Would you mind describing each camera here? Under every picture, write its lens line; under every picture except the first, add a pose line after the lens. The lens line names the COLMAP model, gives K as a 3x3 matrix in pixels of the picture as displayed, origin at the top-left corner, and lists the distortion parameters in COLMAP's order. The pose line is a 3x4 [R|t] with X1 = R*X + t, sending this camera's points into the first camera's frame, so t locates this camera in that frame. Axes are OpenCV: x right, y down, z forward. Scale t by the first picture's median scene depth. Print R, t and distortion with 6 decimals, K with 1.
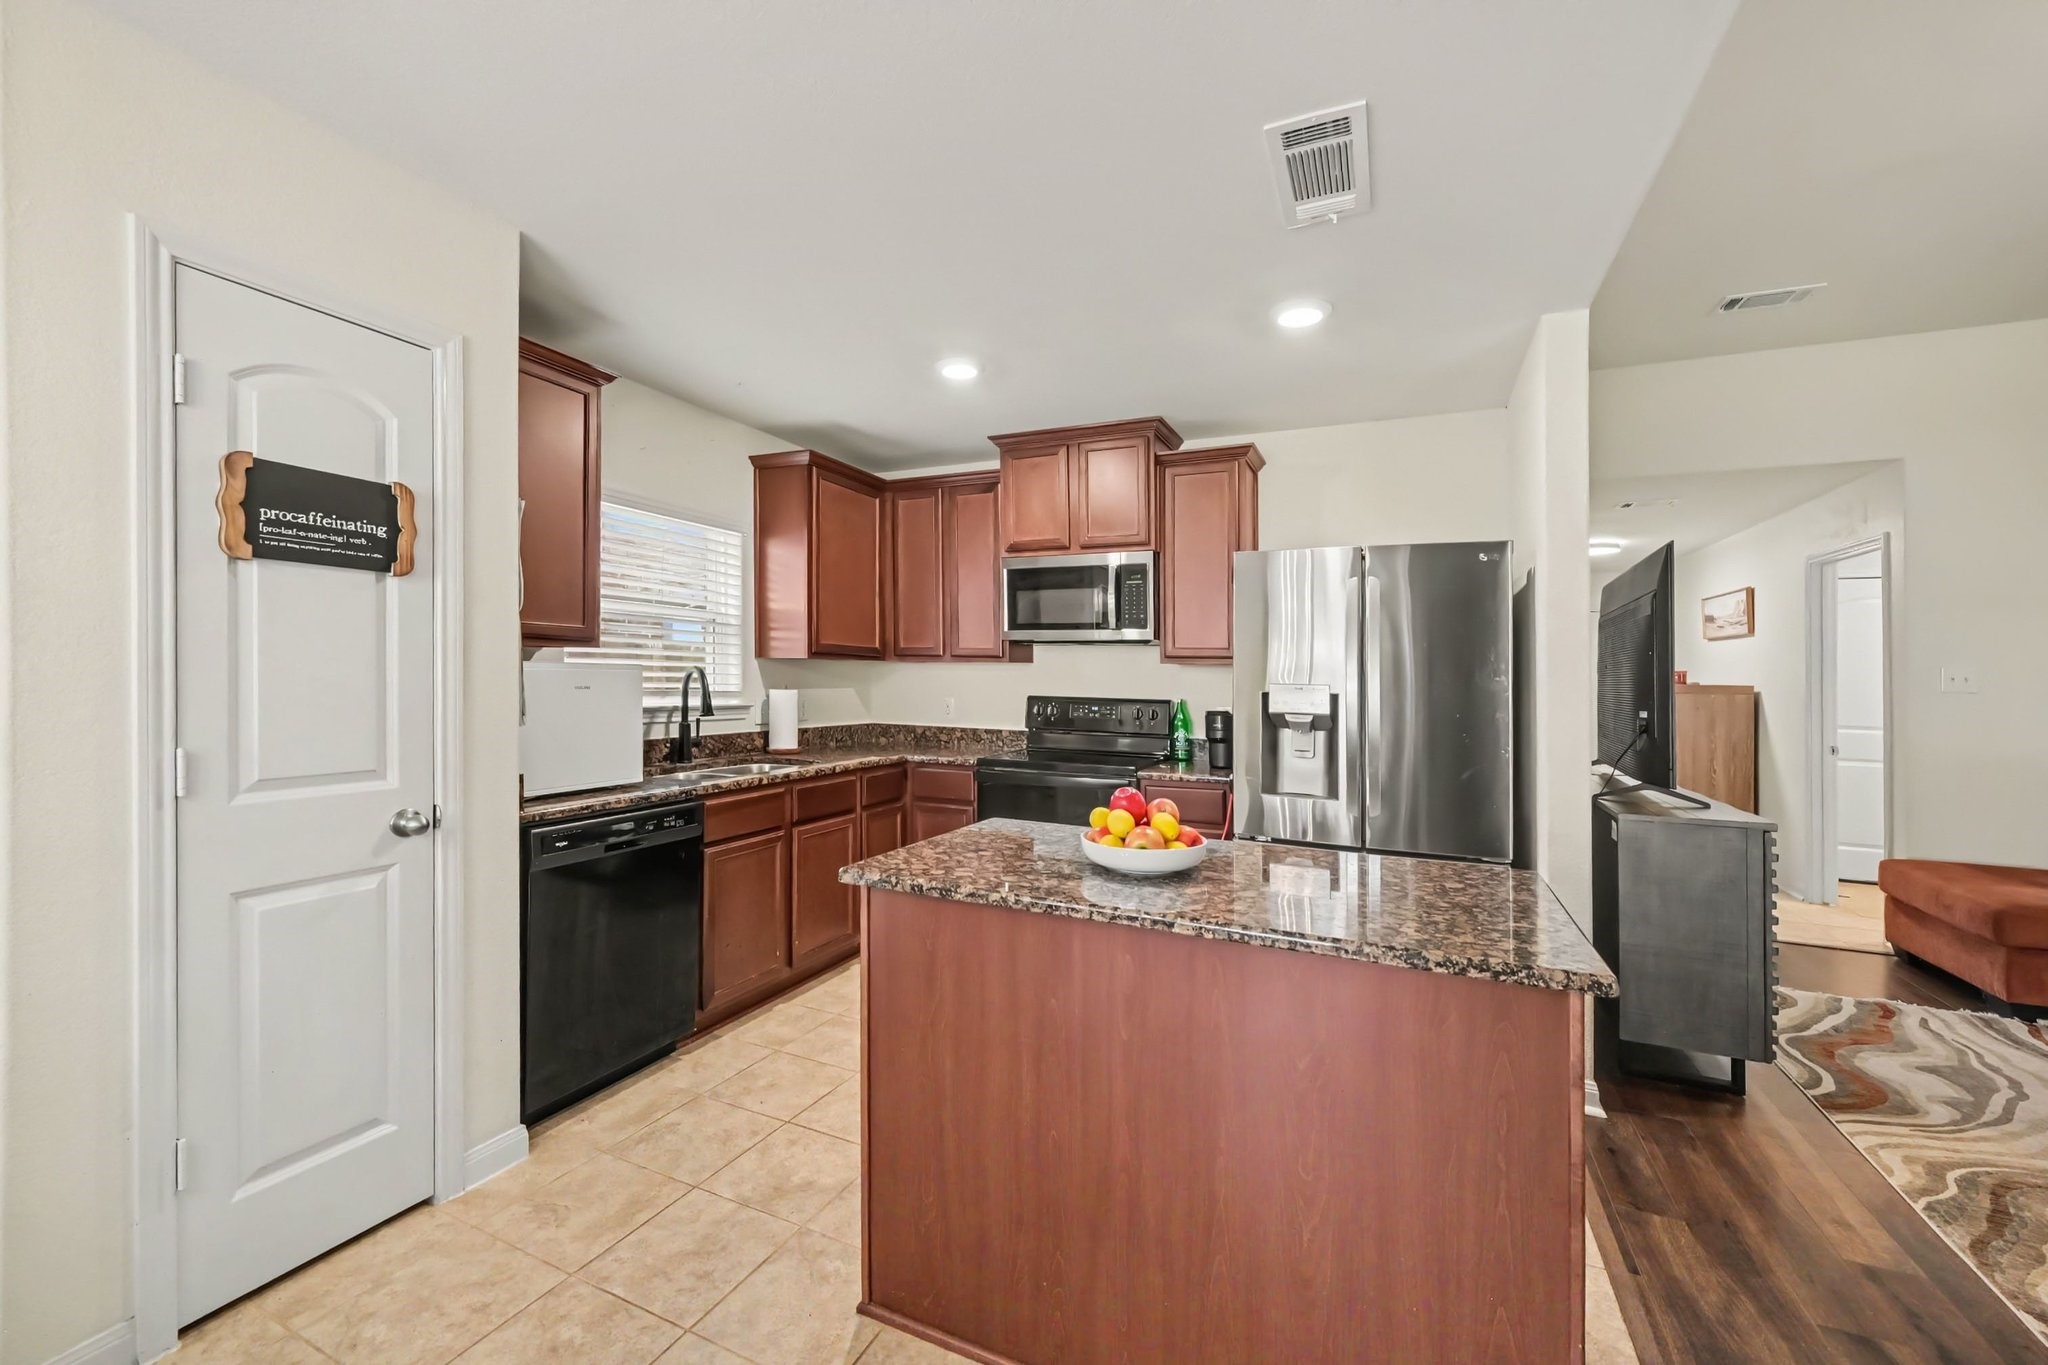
lens RADIAL K [[829.3, 0, 1020.3], [0, 829.3, 671.3], [0, 0, 1]] dist [0.000000, -0.000162]
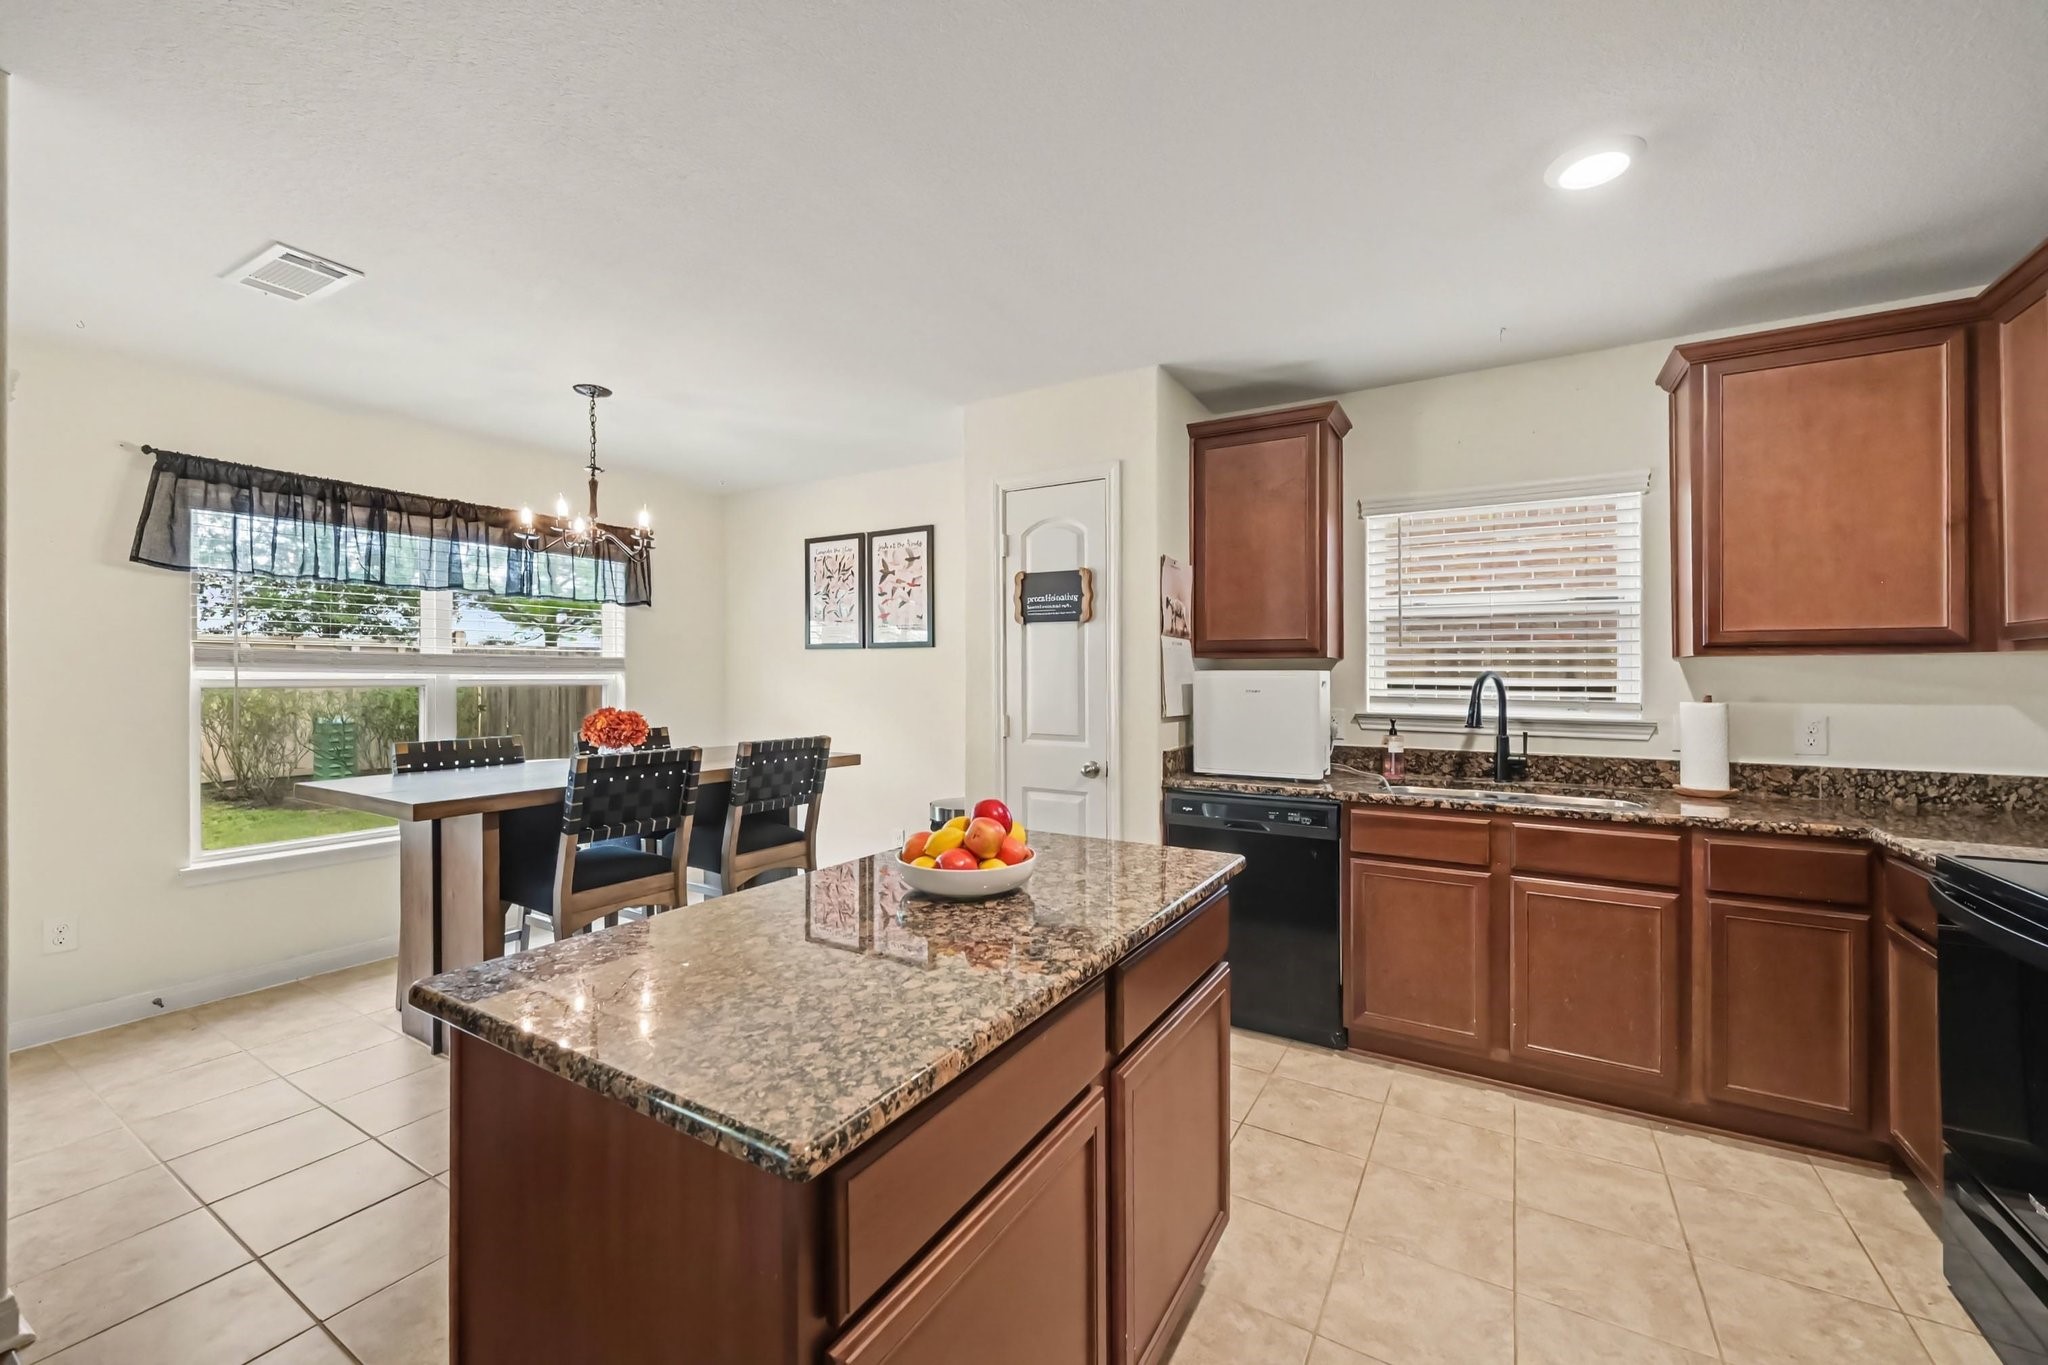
lens RADIAL K [[814.5, 0, 1010.3], [0, 814.5, 675.3], [0, 0, 1]] dist [0.000747, 0.000220]
pose [[-0.106463, -0.017850, -0.994156, 0.640077], [-0.000141, 0.999839, -0.017937, 0.015995], [0.994317, -0.001770, -0.106448, 0.714312]]
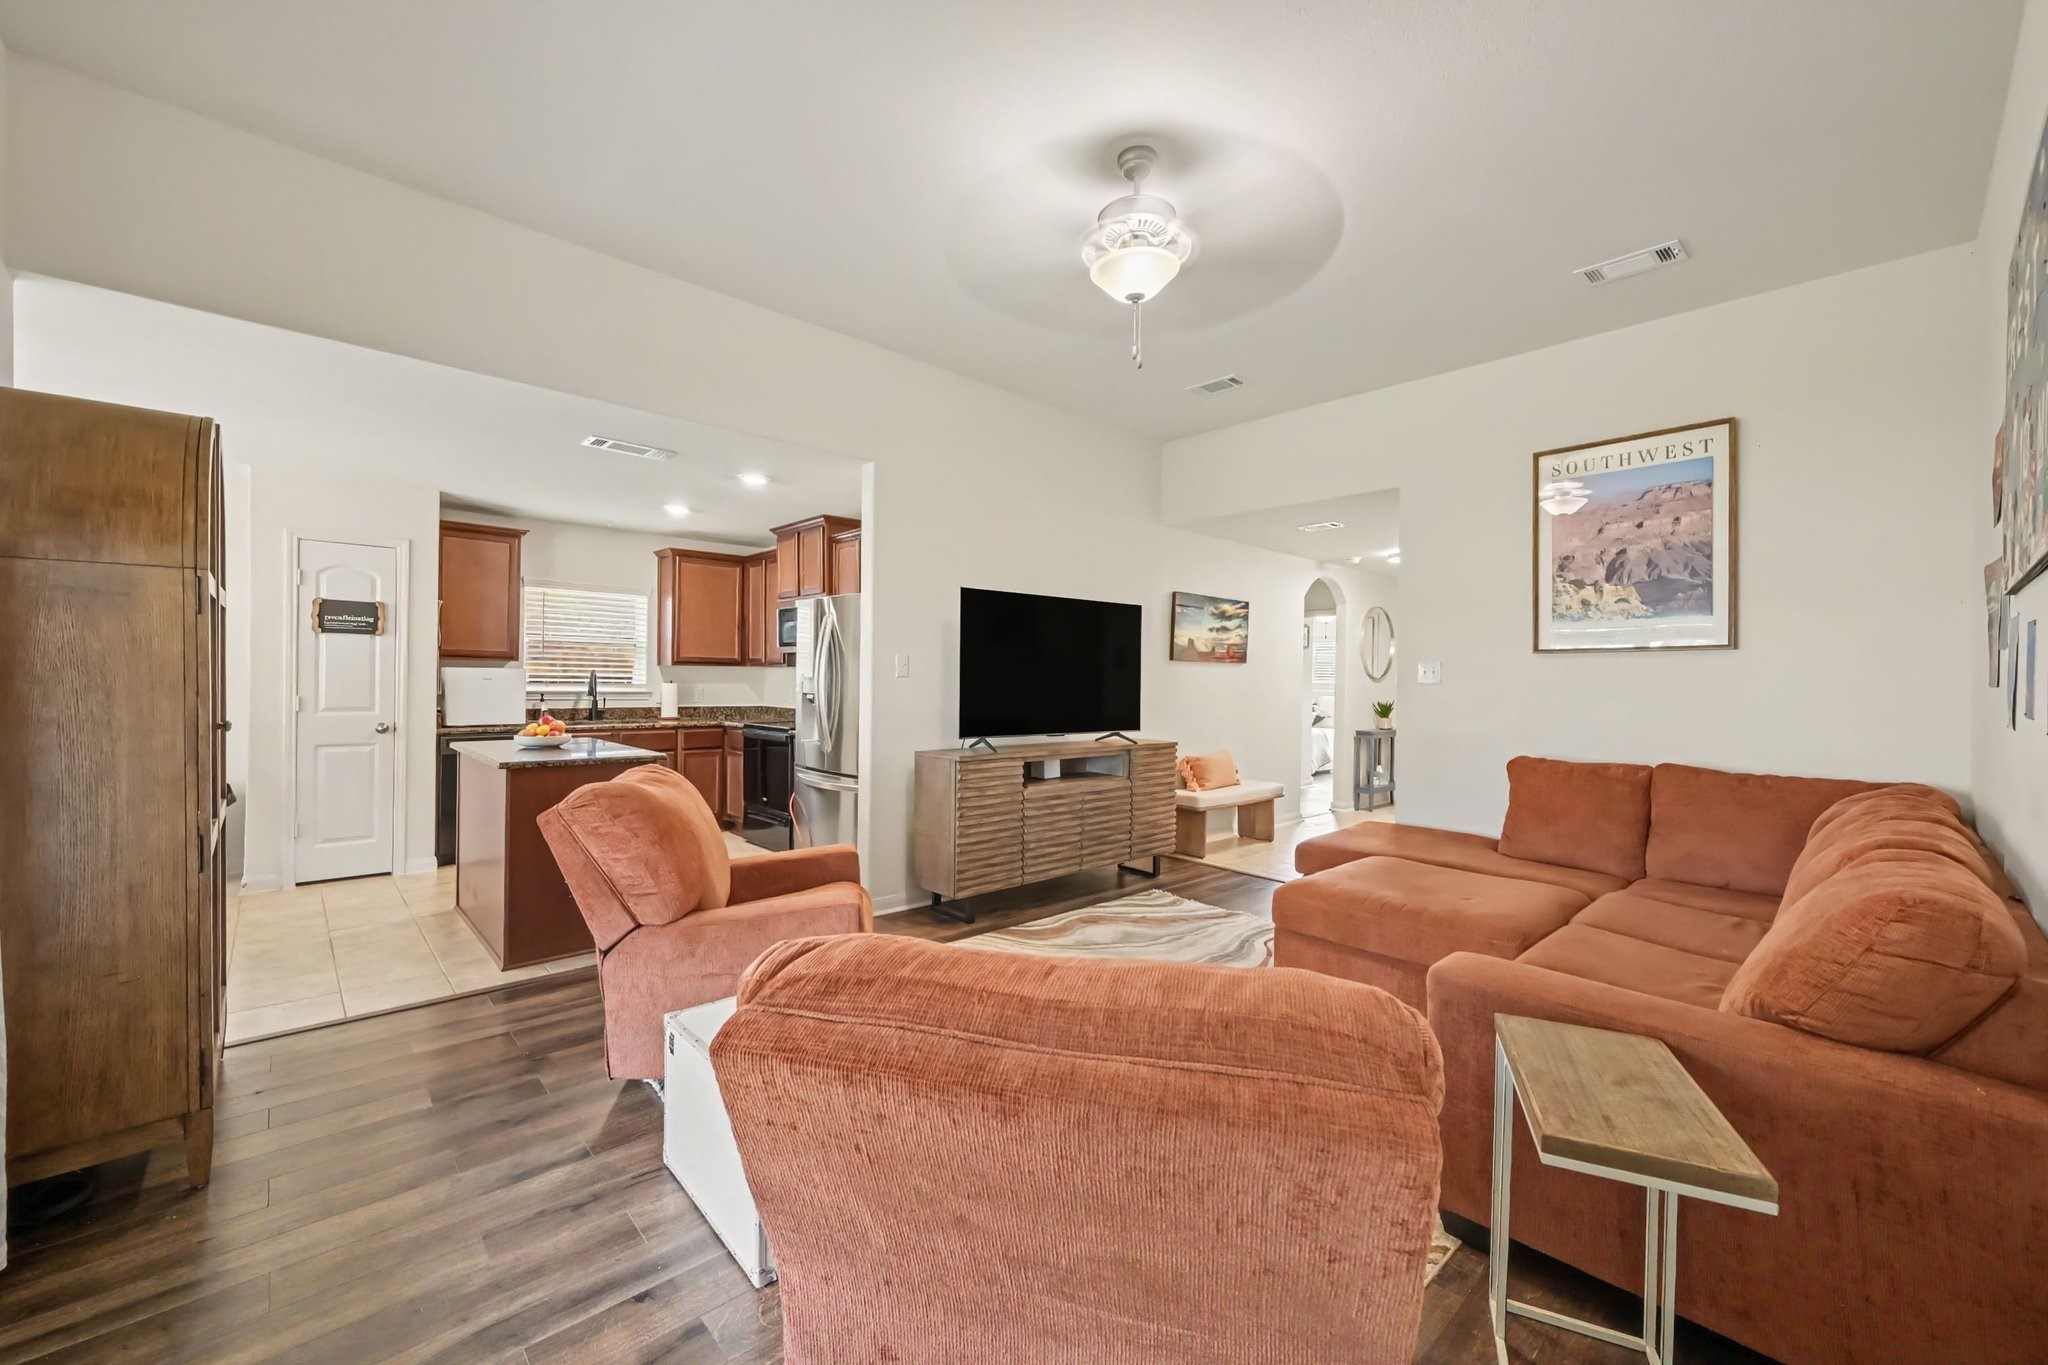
lens RADIAL K [[814.5, 0, 1010.3], [0, 814.5, 675.3], [0, 0, 1]] dist [0.000747, 0.000220]
pose [[0.920568, -0.005944, -0.390537, 1.505194], [0.003997, 0.999975, -0.005799, 0.025472], [0.390562, 0.003777, 0.920569, -0.438803]]
